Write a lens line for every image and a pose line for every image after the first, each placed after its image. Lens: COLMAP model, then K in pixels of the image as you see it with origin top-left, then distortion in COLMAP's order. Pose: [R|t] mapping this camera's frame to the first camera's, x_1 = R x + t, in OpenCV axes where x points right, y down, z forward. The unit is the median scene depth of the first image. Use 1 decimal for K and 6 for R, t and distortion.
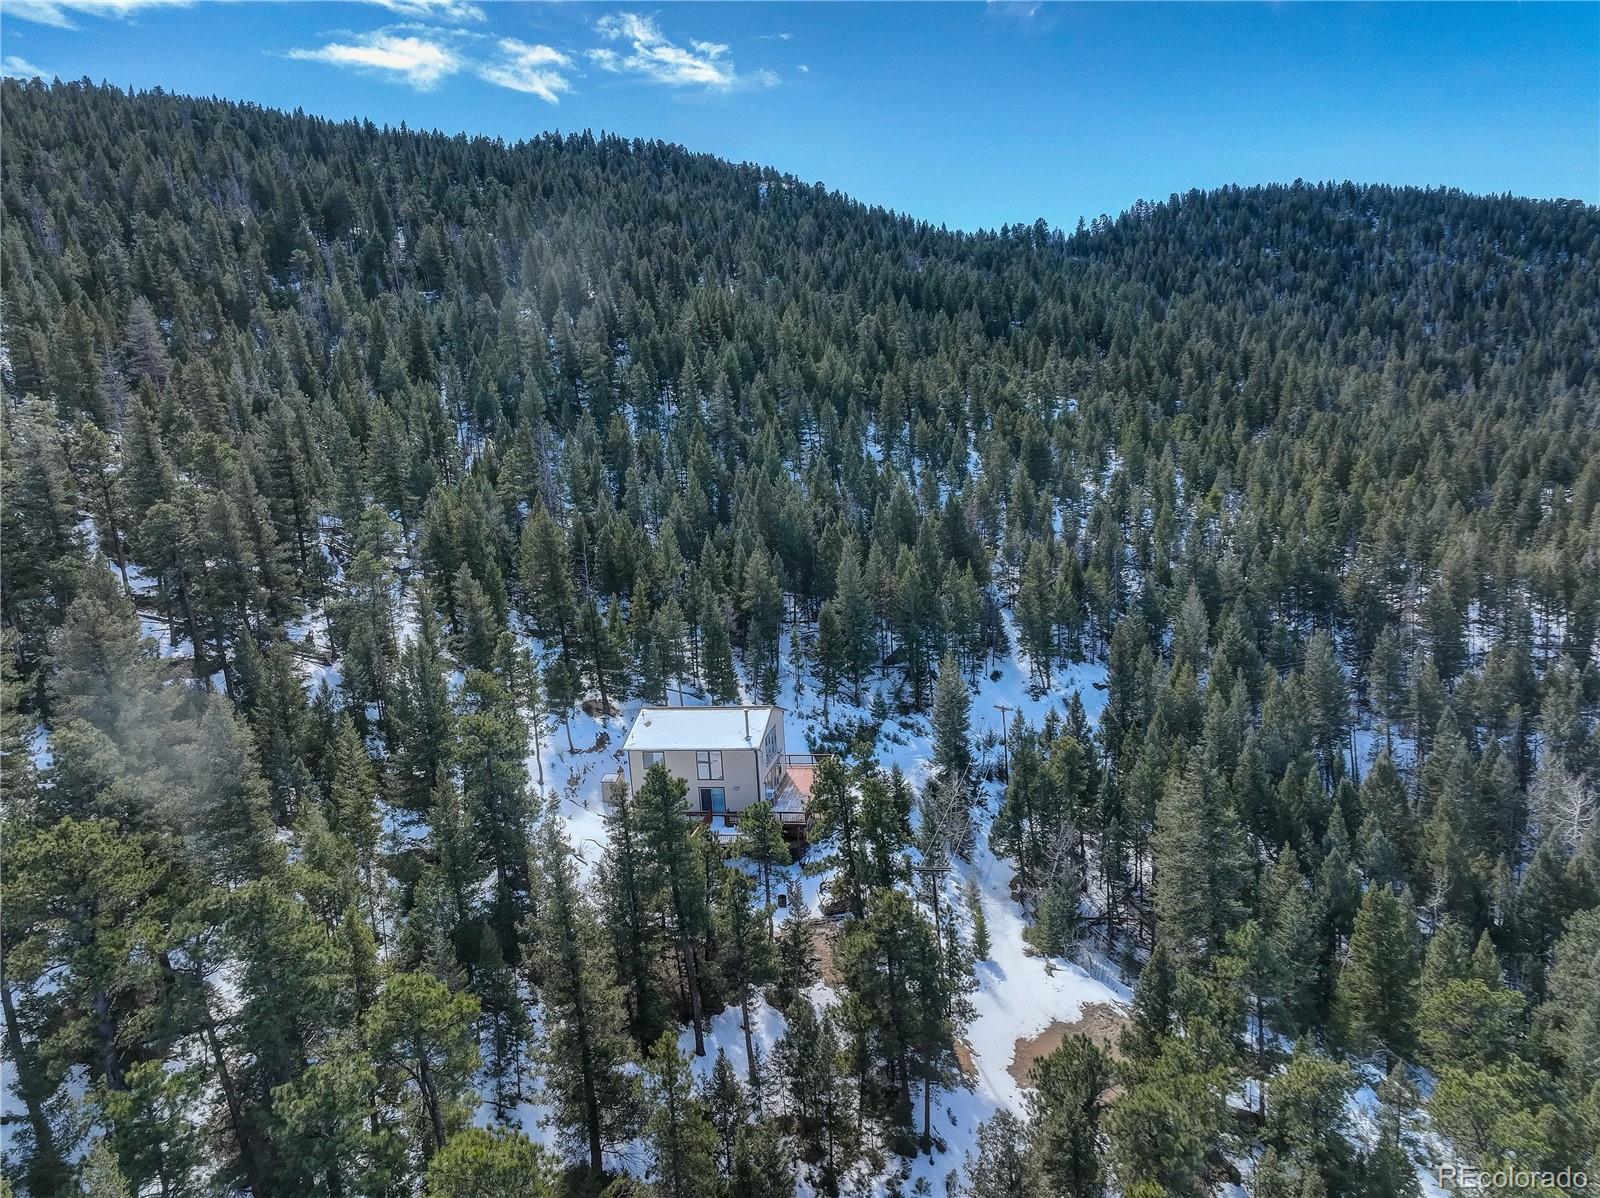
lens RADIAL K [[1123.0, 0, 800.0], [0, 1123.0, 599.0], [0, 0, 1]] dist [-0.003343, 0.035629]
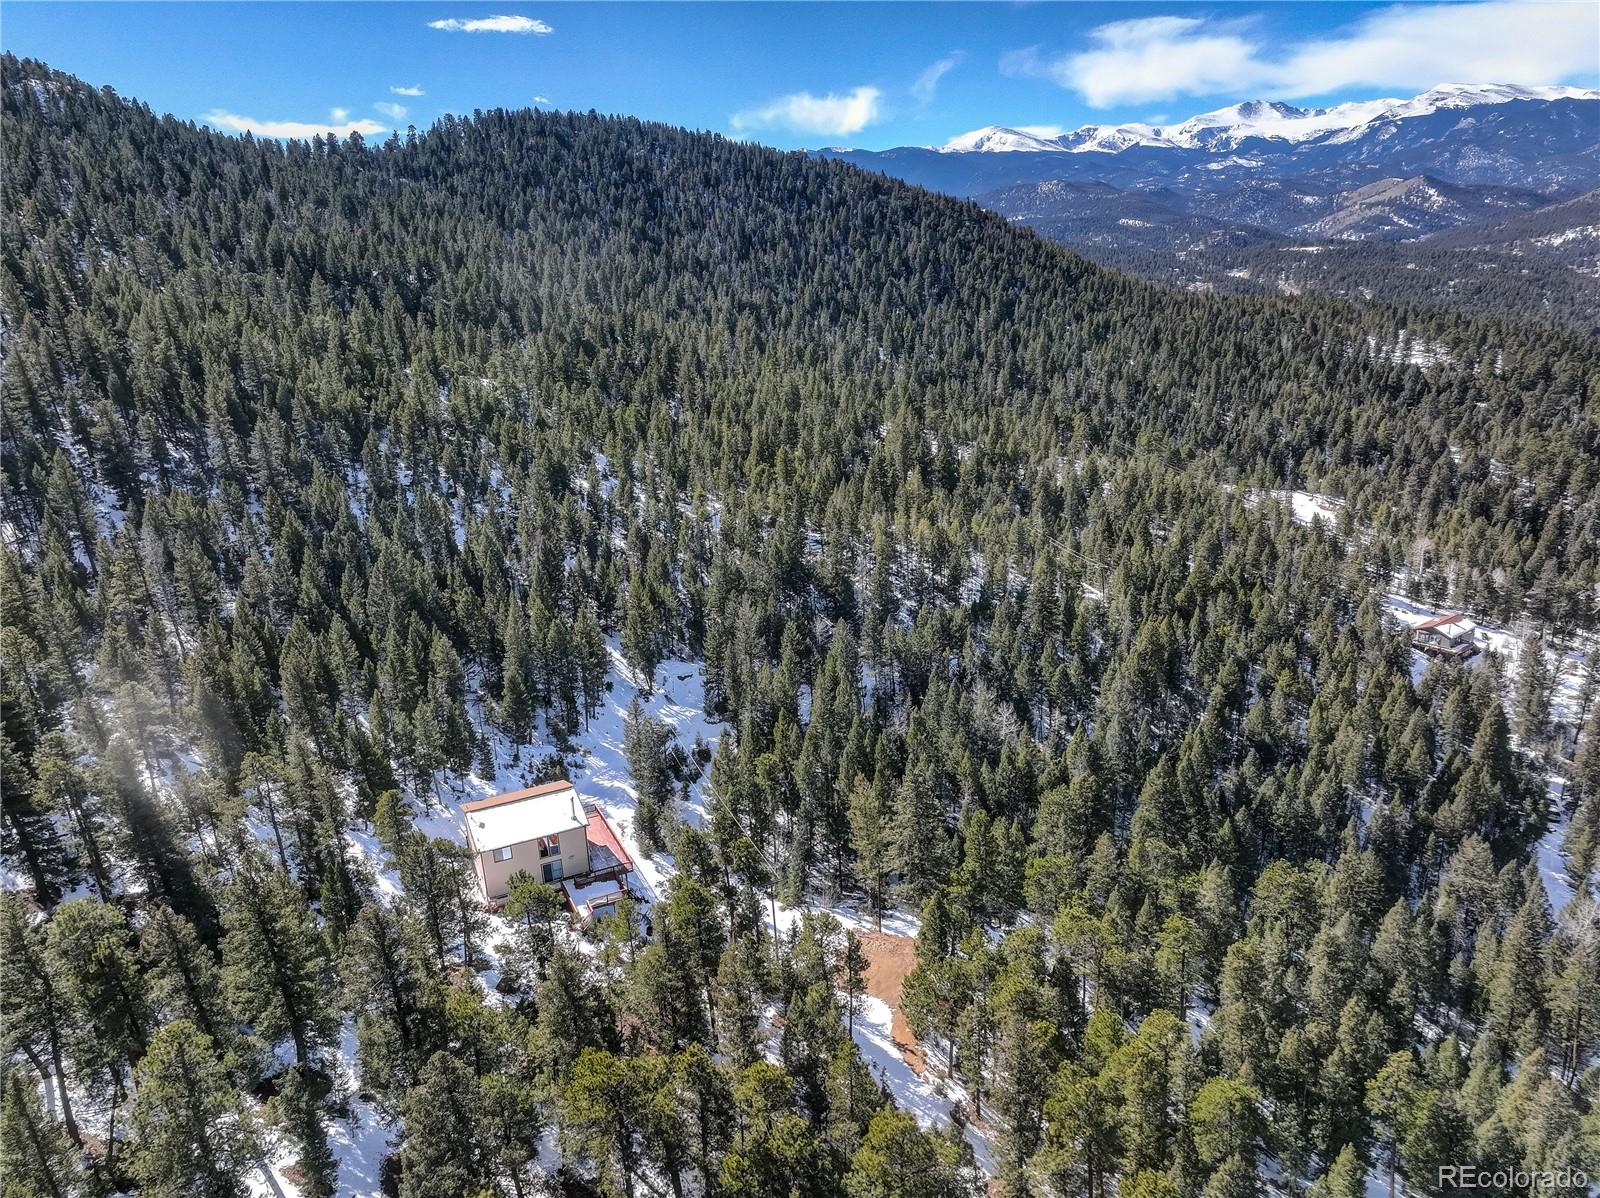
lens RADIAL K [[1123.0, 0, 800.0], [0, 1123.0, 599.0], [0, 0, 1]] dist [-0.003343, 0.035629]
pose [[0.813011, -0.158692, 0.560205, -0.100993], [0.094626, 0.985362, 0.141800, -0.055420], [-0.574507, -0.062275, 0.816127, -0.038667]]
